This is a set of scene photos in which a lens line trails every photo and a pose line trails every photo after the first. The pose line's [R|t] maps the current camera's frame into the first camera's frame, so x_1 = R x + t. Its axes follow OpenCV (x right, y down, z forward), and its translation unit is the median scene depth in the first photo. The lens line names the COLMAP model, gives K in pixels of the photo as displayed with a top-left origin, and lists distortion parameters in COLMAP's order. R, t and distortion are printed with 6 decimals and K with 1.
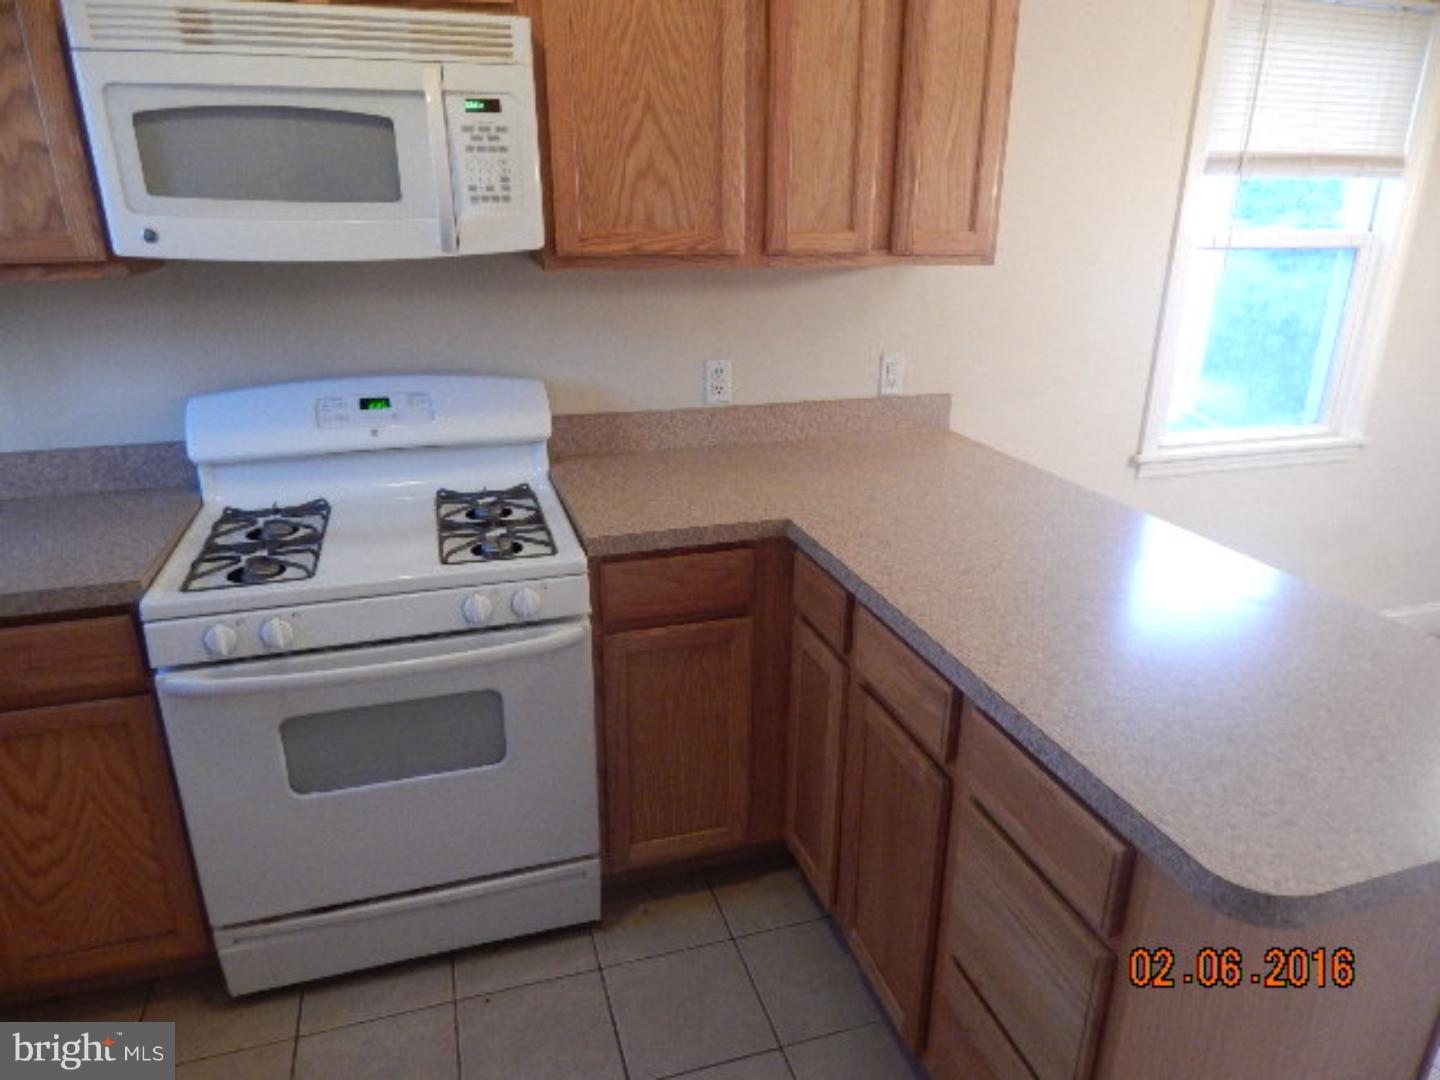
lens RADIAL K [[944.0, 0, 727.3], [0, 944.0, 543.3], [0, 0, 1]] dist [0.001811, -0.004816]
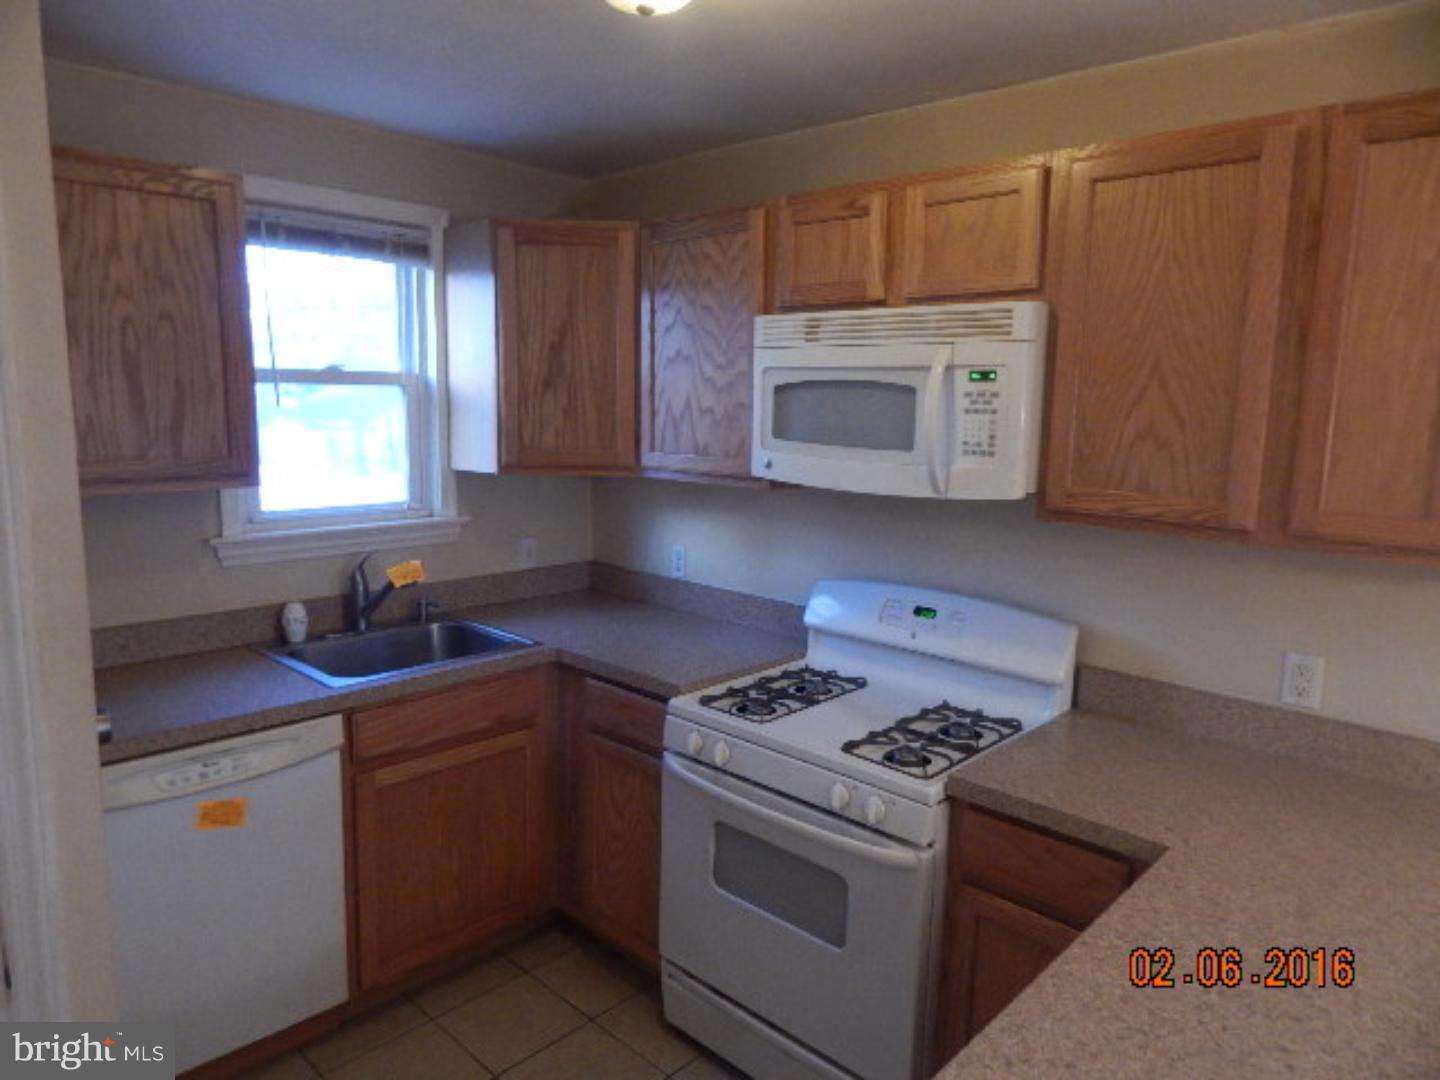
lens RADIAL K [[944.0, 0, 727.3], [0, 944.0, 543.3], [0, 0, 1]] dist [0.001811, -0.004816]
pose [[0.487238, 0.139359, -0.862078, 0.578090], [-0.325400, 0.945063, -0.031139, -0.132706], [0.810379, 0.295692, 0.505819, 0.227361]]
